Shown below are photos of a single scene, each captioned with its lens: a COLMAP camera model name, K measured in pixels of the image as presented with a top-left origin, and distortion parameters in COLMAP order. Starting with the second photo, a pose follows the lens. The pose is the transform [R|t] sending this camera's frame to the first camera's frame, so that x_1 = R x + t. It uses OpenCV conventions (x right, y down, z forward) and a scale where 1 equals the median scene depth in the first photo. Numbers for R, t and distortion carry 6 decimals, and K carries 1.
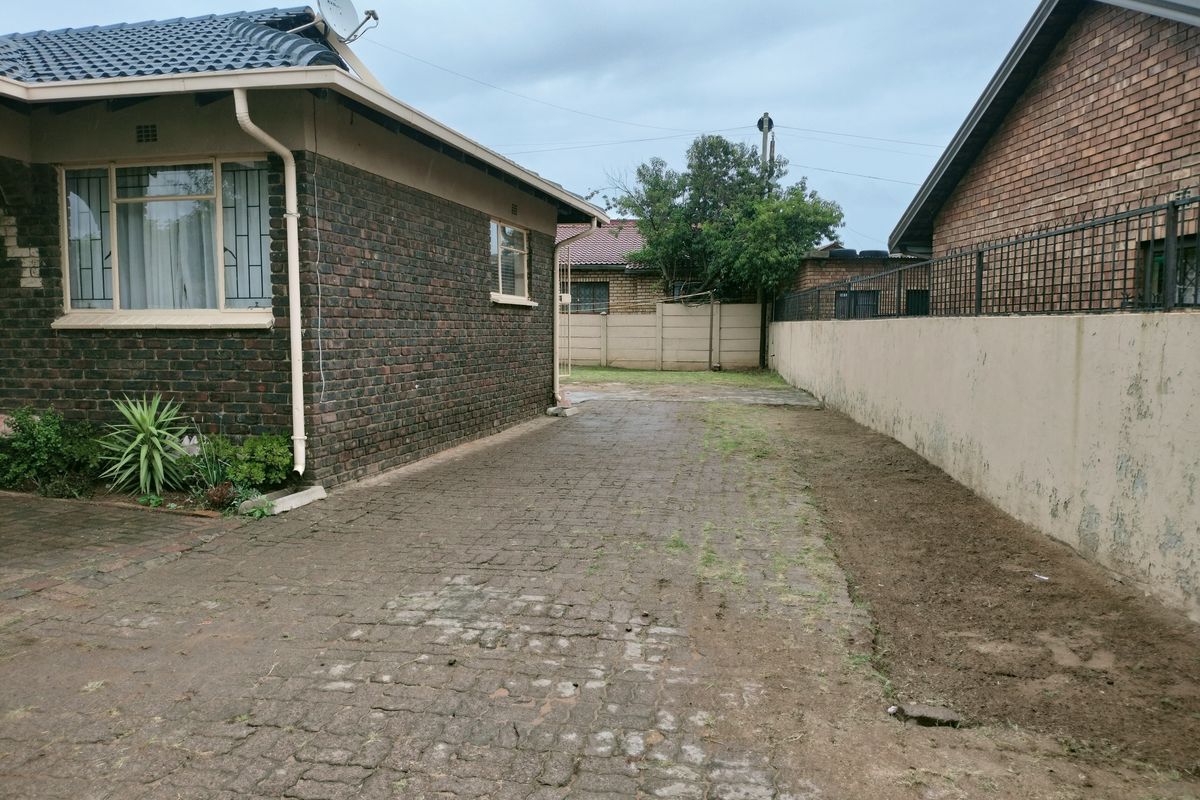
lens RADIAL K [[897.5, 0, 616.3], [0, 897.5, 403.4], [0, 0, 1]] dist [0.039380, -0.042308]
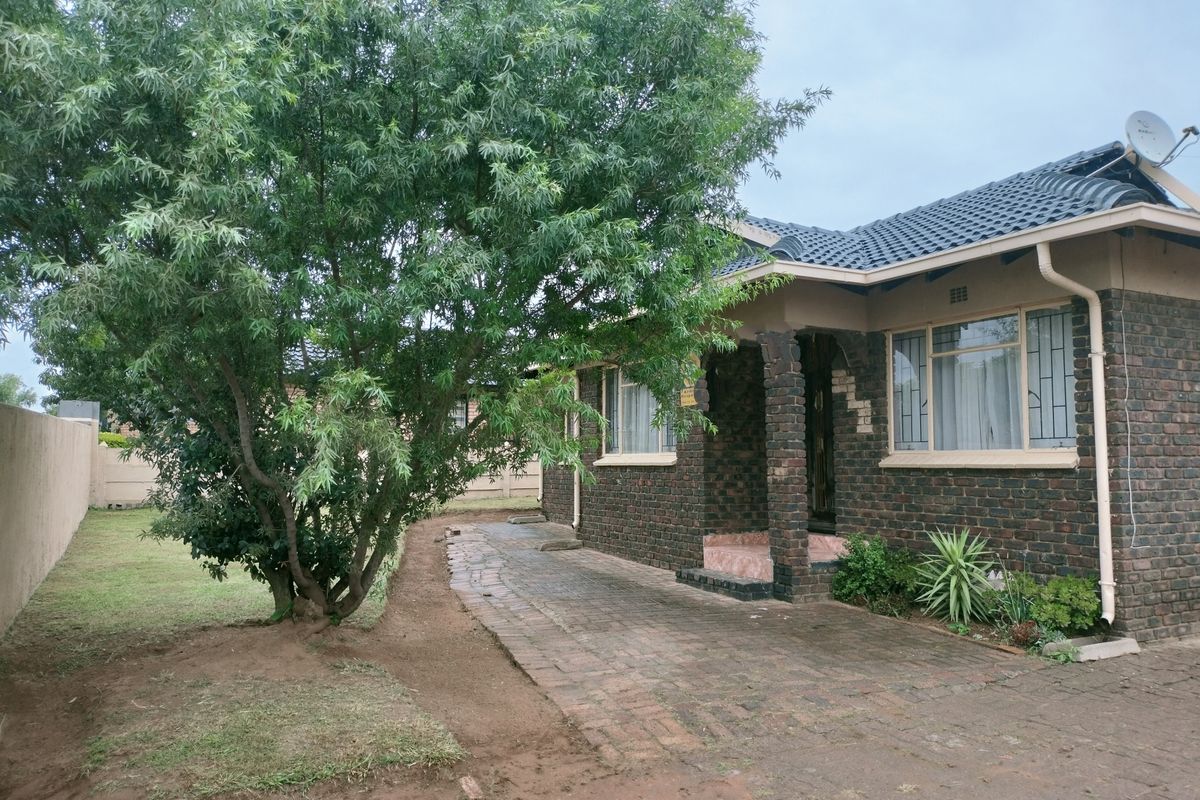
lens RADIAL K [[891.8, 0, 596.0], [0, 891.8, 393.5], [0, 0, 1]] dist [0.042331, -0.059626]
pose [[0.651174, -0.058494, -0.756671, 0.024615], [-0.061506, 0.989678, -0.129437, -0.004124], [0.756432, 0.130826, 0.640855, -0.040549]]
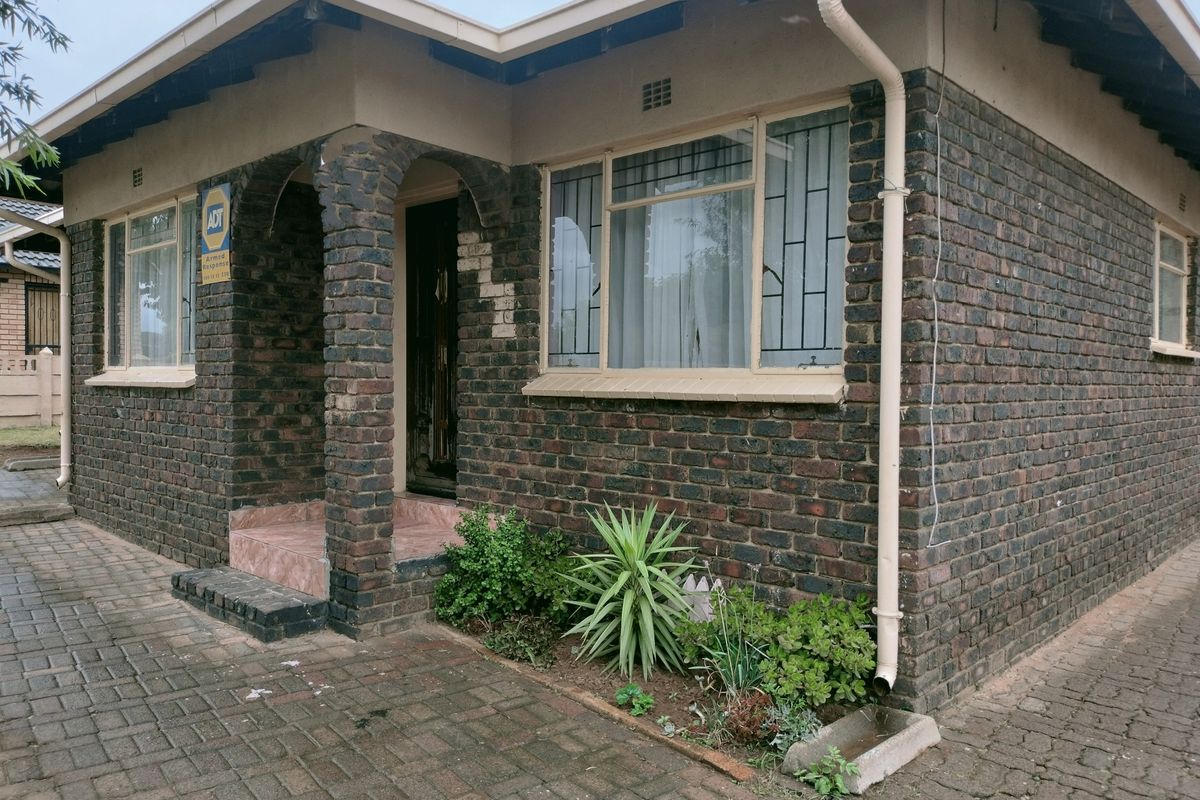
lens RADIAL K [[891.8, 0, 591.0], [0, 891.8, 394.6], [0, 0, 1]] dist [0.042331, -0.059626]
pose [[0.861965, 0.018071, -0.506646, -0.230001], [-0.051903, 0.997259, -0.052734, -0.050040], [0.504304, 0.071752, 0.860540, 0.437835]]
